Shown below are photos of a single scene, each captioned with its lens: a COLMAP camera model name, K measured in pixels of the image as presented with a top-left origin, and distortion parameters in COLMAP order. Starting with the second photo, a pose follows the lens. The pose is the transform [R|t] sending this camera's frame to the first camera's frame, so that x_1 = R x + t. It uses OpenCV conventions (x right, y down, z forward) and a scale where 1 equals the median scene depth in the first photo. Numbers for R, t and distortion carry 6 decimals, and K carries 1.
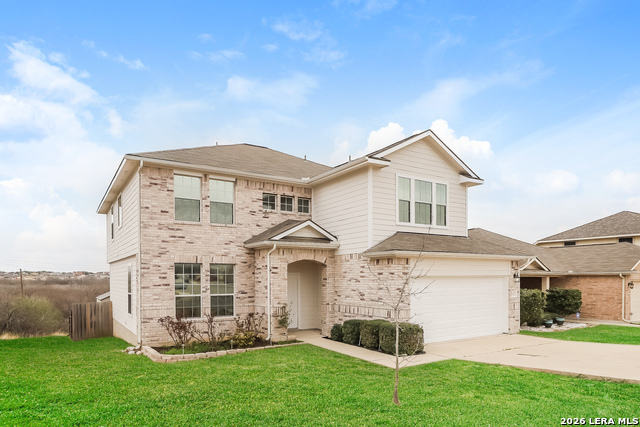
lens RADIAL K [[290.2, 0, 322.3], [0, 290.2, 206.3], [0, 0, 1]] dist [-0.000105, -0.000070]
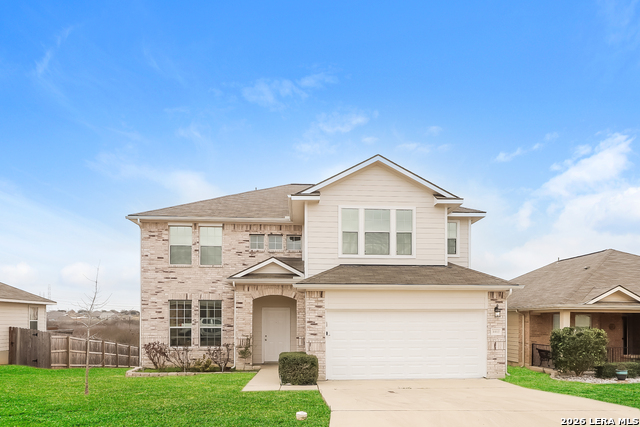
lens RADIAL K [[305.3, 0, 320.1], [0, 305.3, 230.7], [0, 0, 1]] dist [-0.000071, 0.000142]
pose [[0.943374, -0.087100, -0.320093, 0.493283], [0.077813, 0.996095, -0.041716, 0.010211], [0.322476, 0.014446, 0.946467, -0.003213]]
